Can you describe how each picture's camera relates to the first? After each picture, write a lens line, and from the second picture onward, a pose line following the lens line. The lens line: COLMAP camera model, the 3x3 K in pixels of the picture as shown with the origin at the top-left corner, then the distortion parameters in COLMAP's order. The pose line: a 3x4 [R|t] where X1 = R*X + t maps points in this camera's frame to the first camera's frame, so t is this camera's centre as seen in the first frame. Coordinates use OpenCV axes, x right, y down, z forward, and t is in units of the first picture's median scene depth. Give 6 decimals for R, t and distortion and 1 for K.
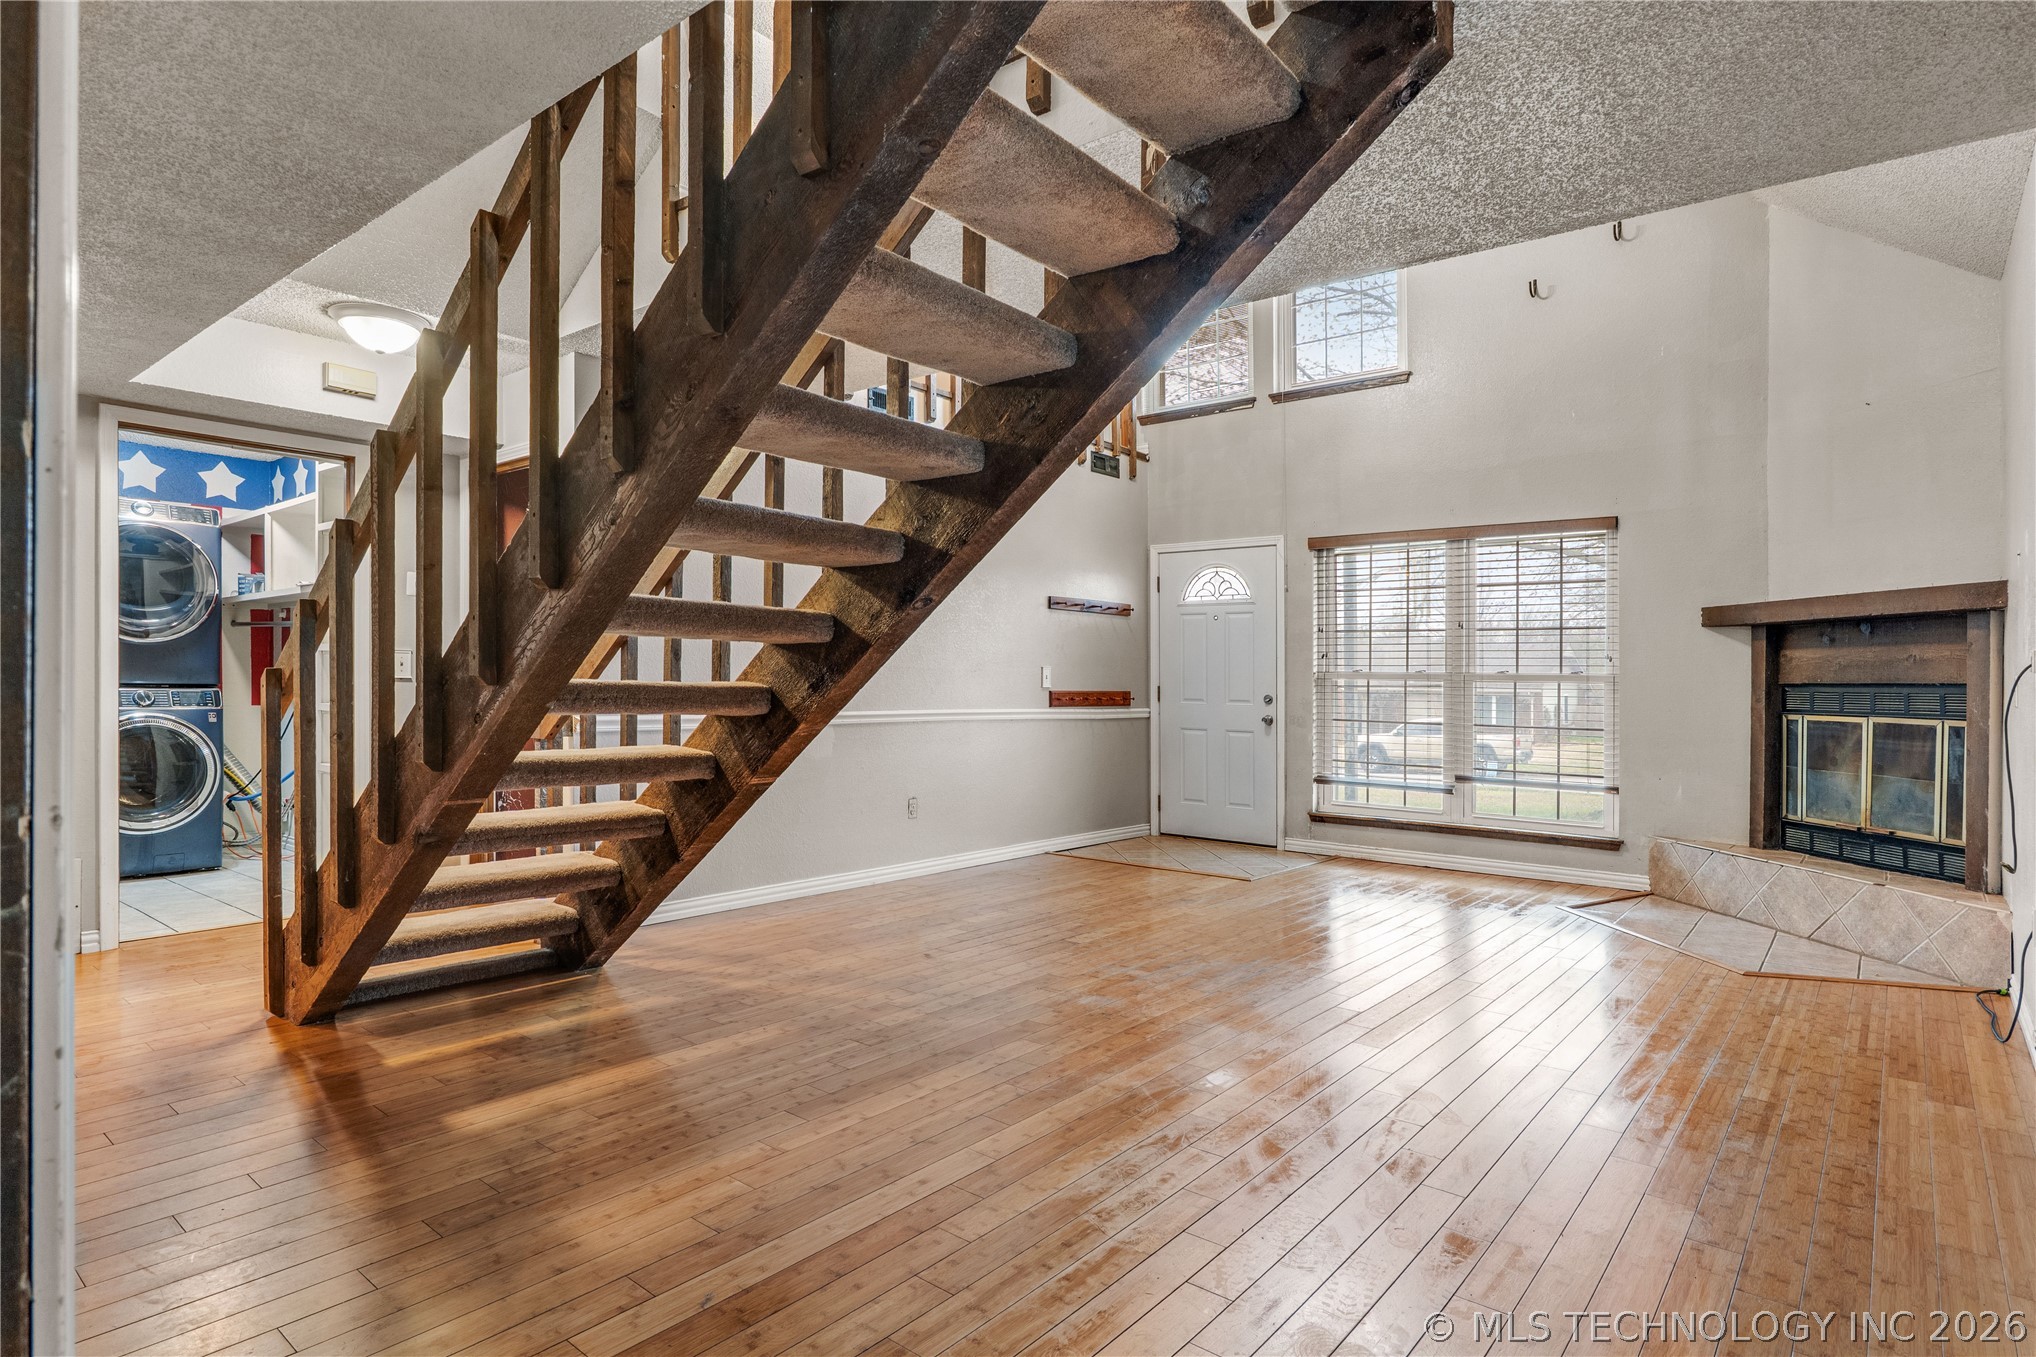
lens RADIAL K [[1086.0, 0, 1019.8], [0, 1086.0, 683.9], [0, 0, 1]] dist [-0.002595, -0.003015]
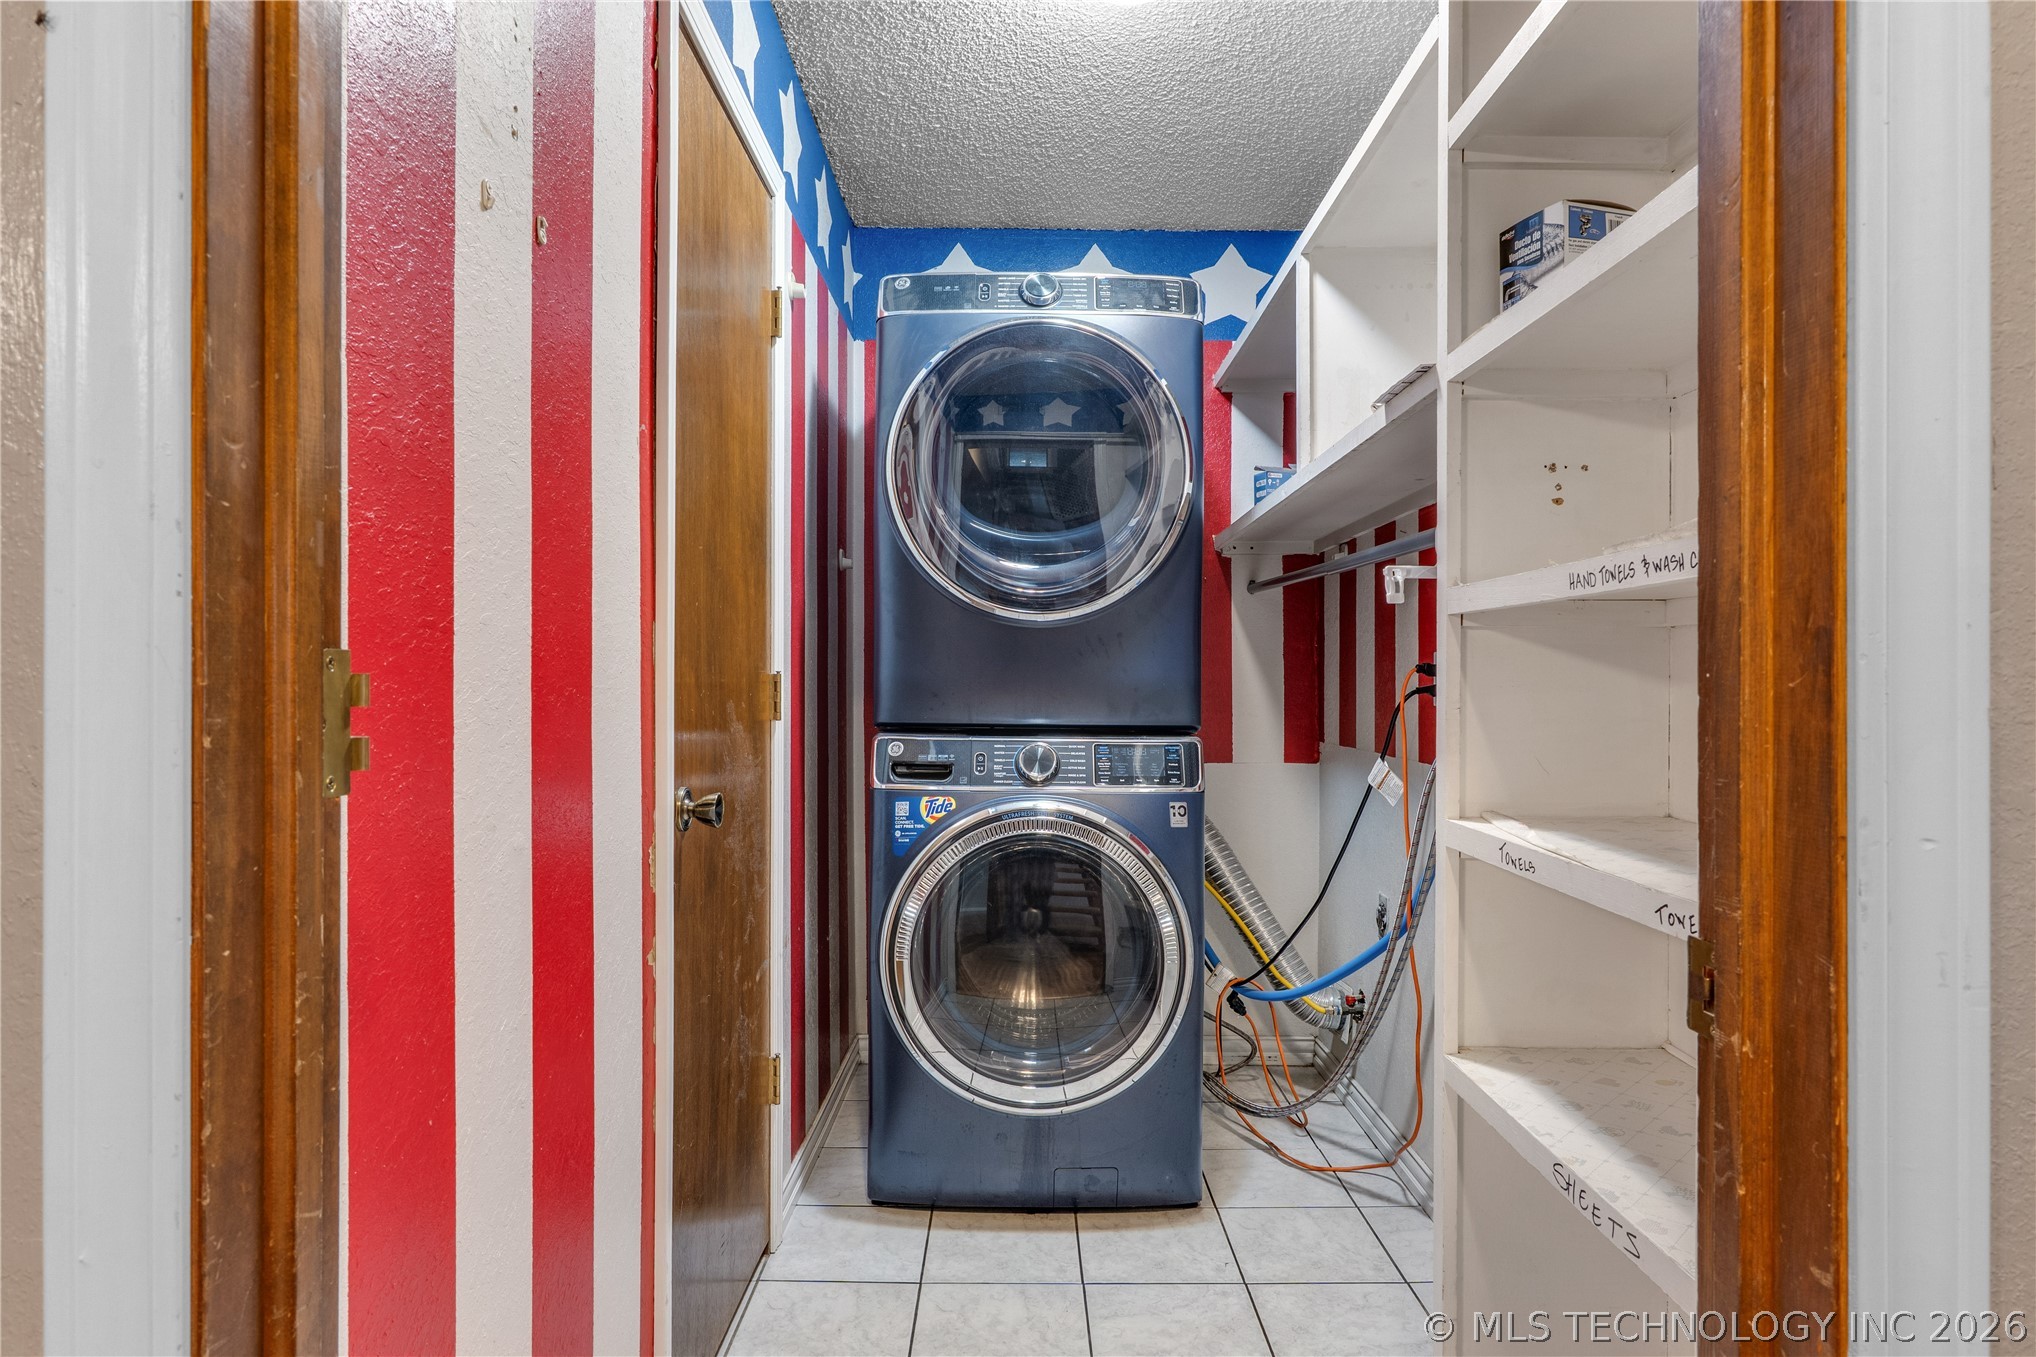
lens RADIAL K [[1115.7, 0, 1018.3], [0, 1115.7, 684.0], [0, 0, 1]] dist [-0.001892, -0.000069]
pose [[0.633775, -0.008285, -0.773473, -0.478168], [0.000977, 0.999950, -0.009910, -0.010523], [0.773517, 0.005526, 0.633751, 0.705884]]
